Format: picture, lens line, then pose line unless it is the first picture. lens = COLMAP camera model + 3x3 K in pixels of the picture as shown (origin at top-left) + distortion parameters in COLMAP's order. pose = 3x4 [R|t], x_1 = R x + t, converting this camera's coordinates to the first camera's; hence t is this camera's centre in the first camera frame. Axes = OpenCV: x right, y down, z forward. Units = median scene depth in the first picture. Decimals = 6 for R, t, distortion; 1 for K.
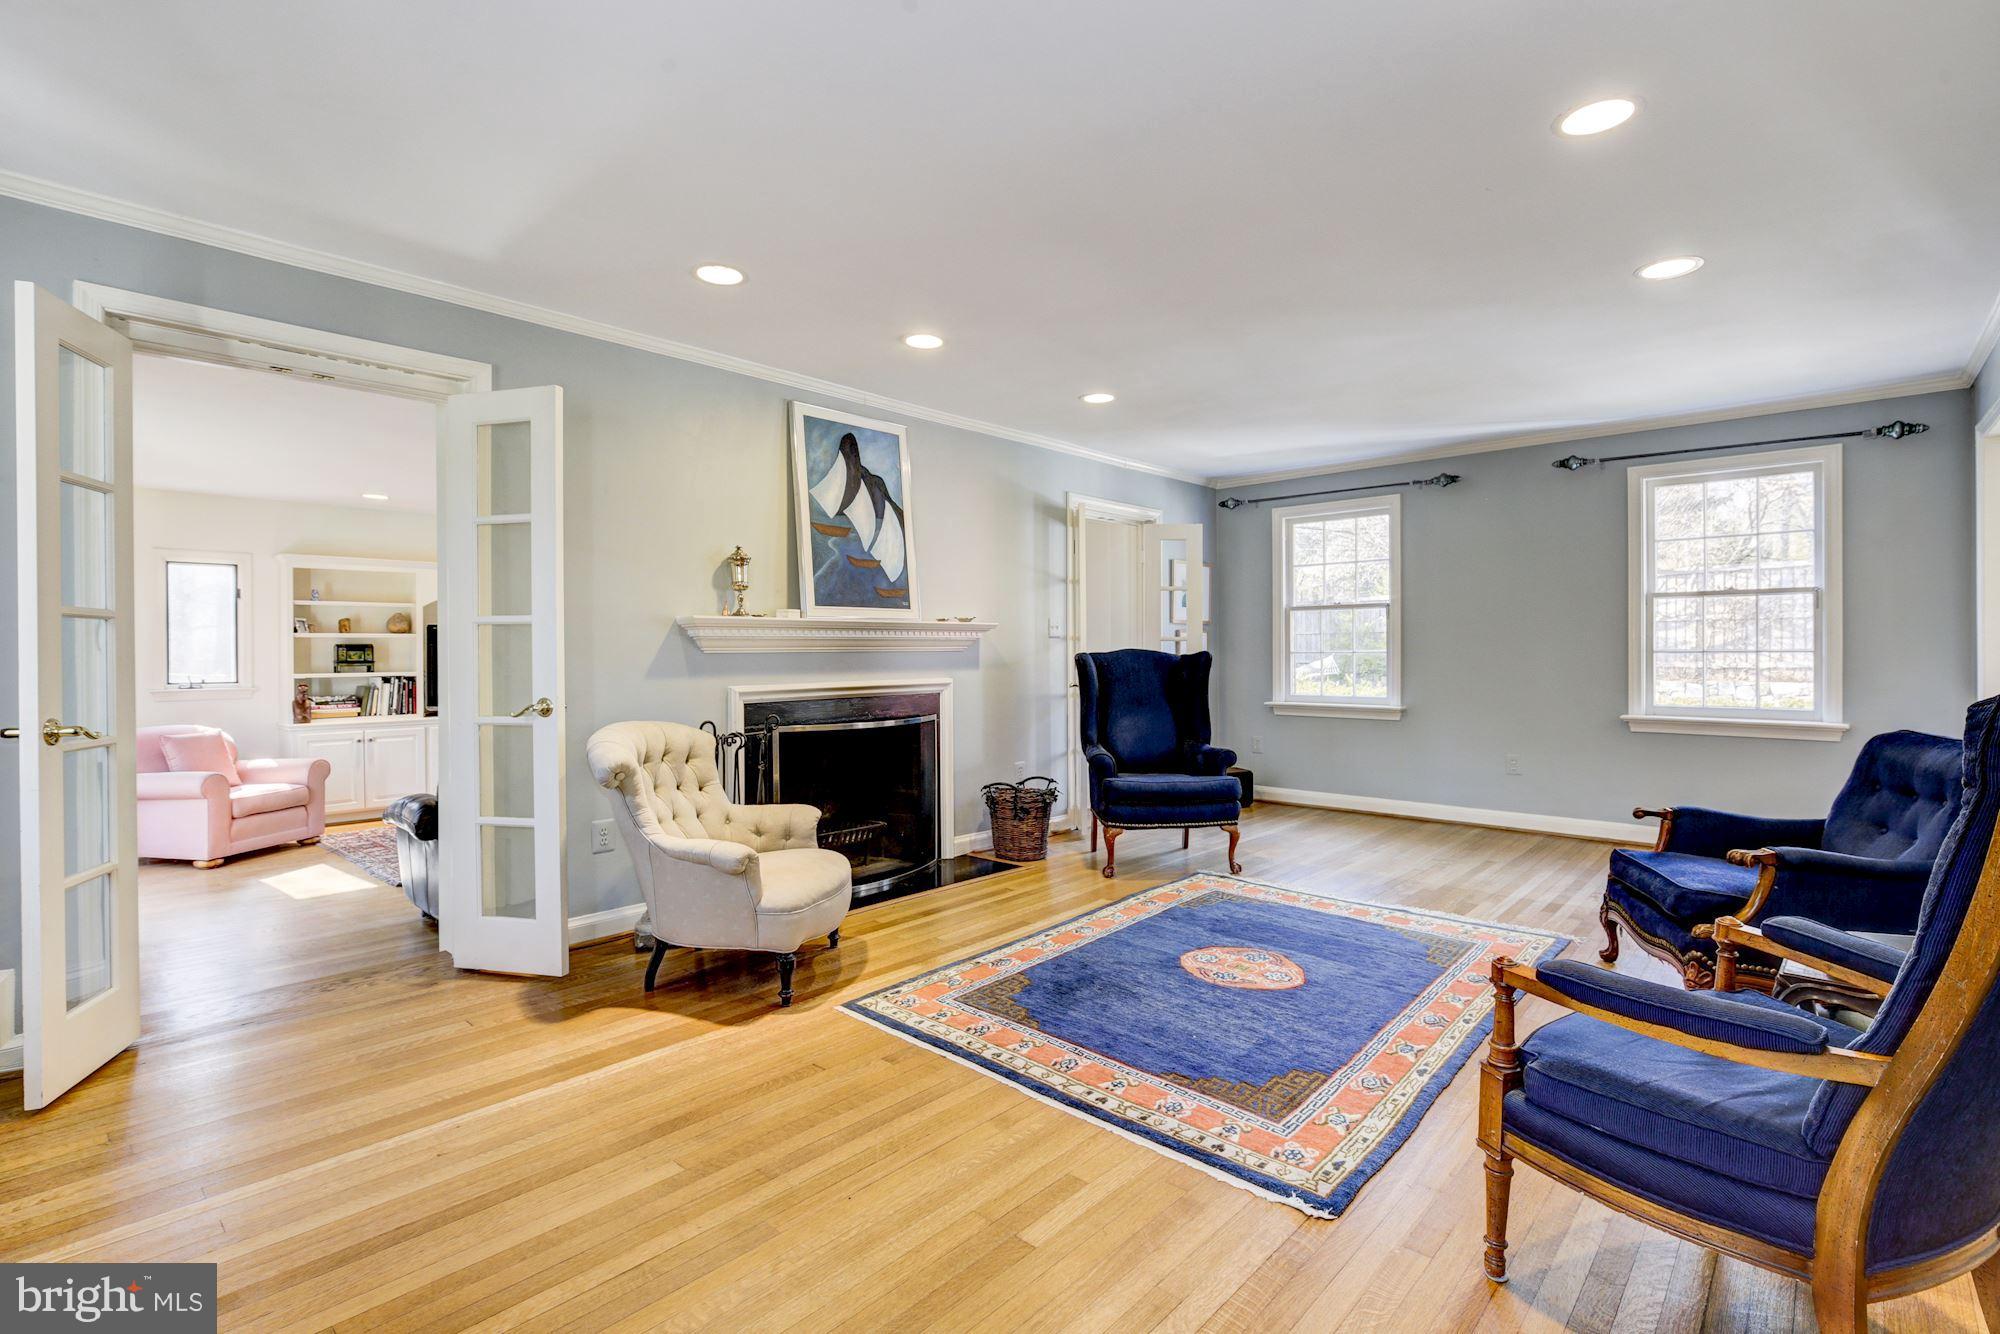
lens RADIAL K [[917.6, 0, 1011.2], [0, 917.6, 656.9], [0, 0, 1]] dist [-0.009915, 0.000410]
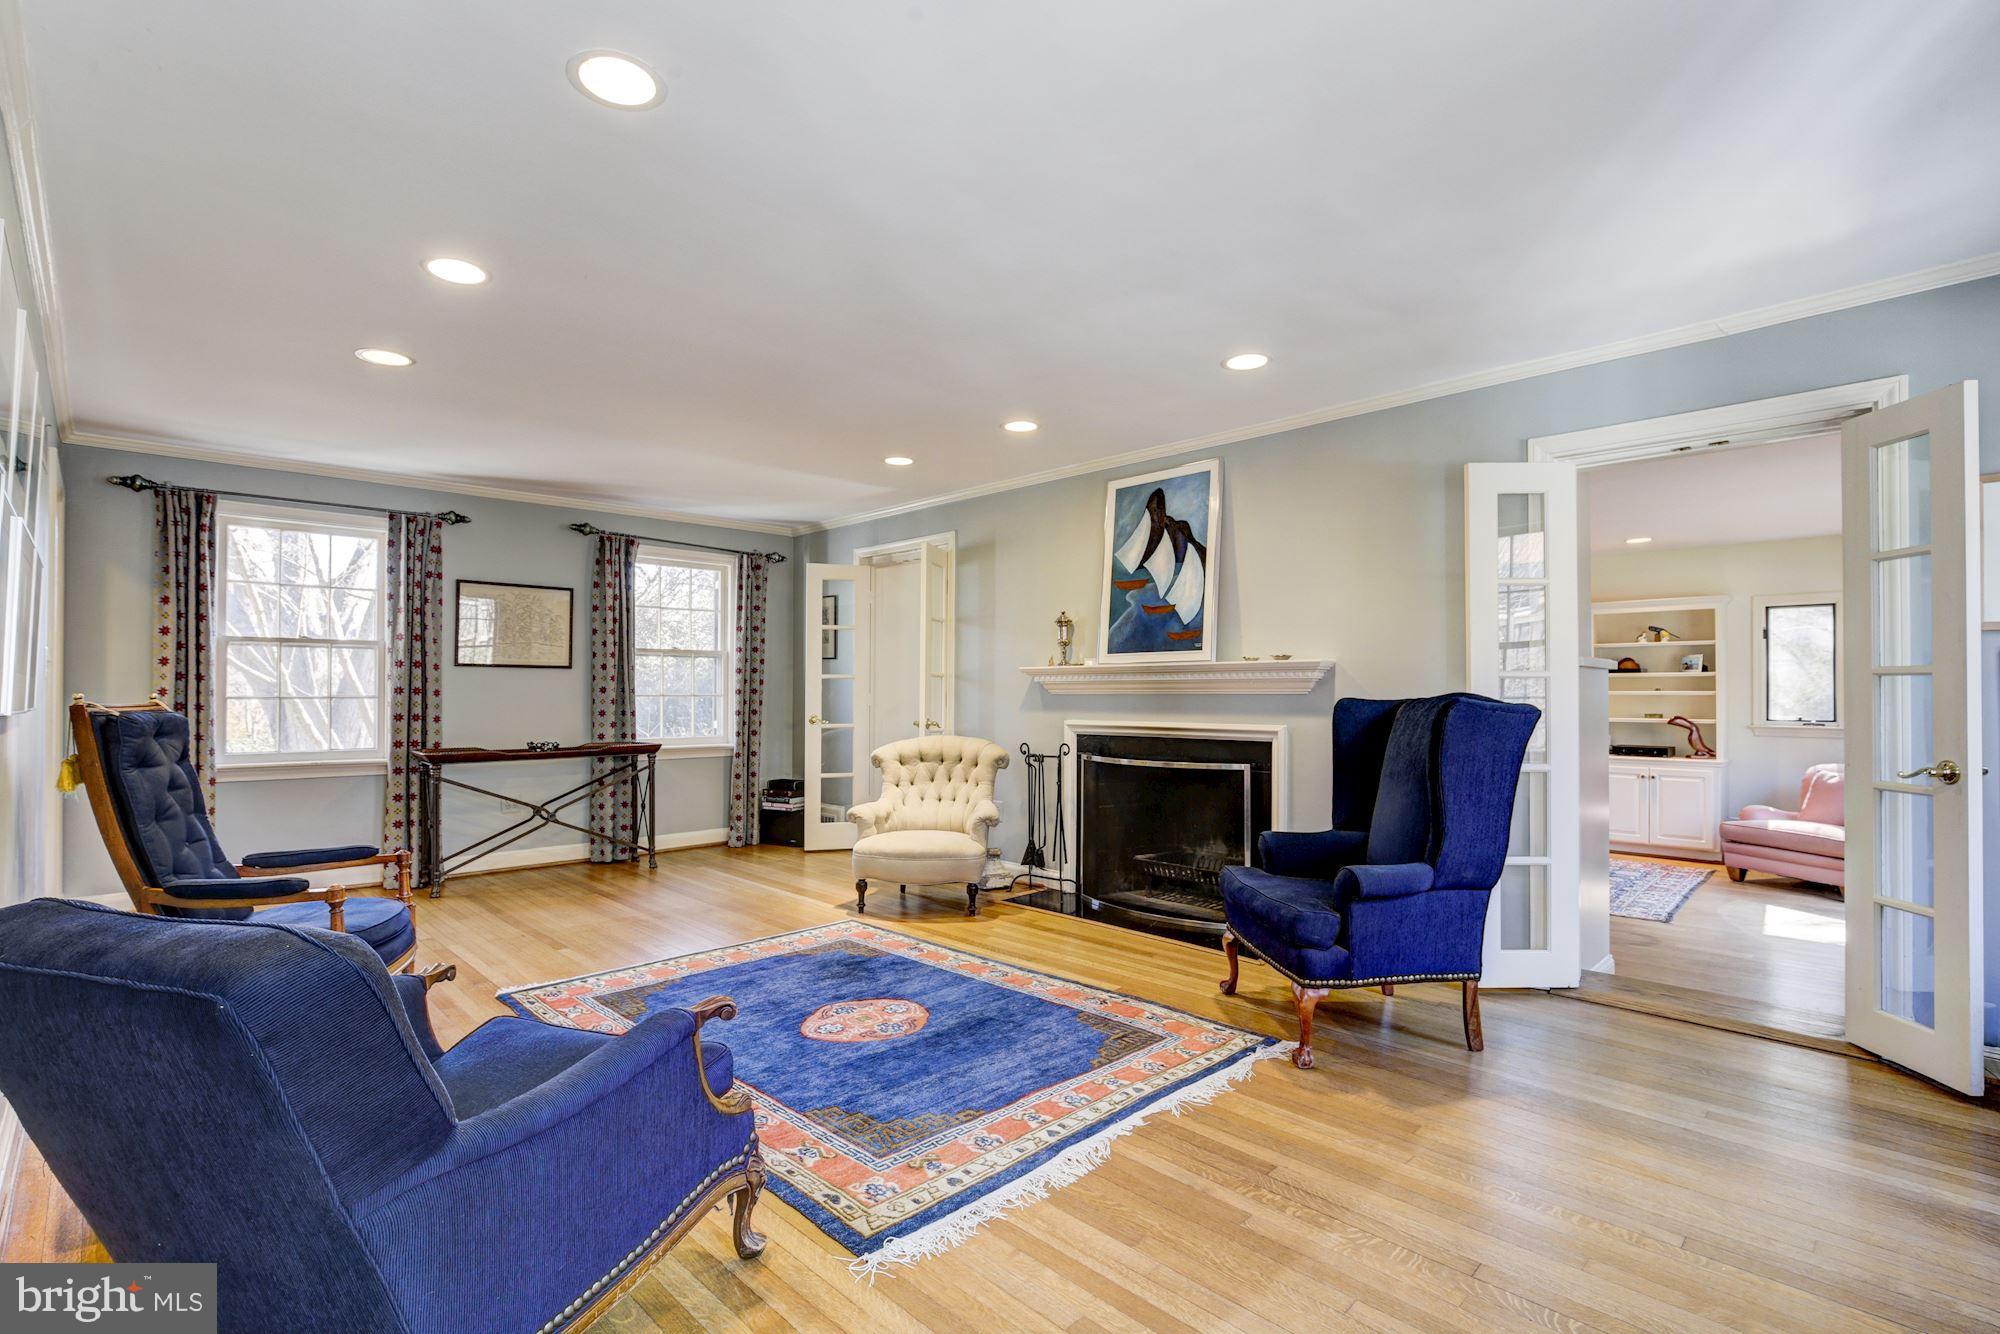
lens RADIAL K [[917.6, 0, 1004.4], [0, 917.6, 683.1], [0, 0, 1]] dist [-0.009915, 0.000410]
pose [[-0.048464, -0.005614, -0.998809, 0.941993], [-0.007497, 0.999958, -0.005257, -0.011880], [0.998797, 0.007233, -0.048504, 0.920017]]
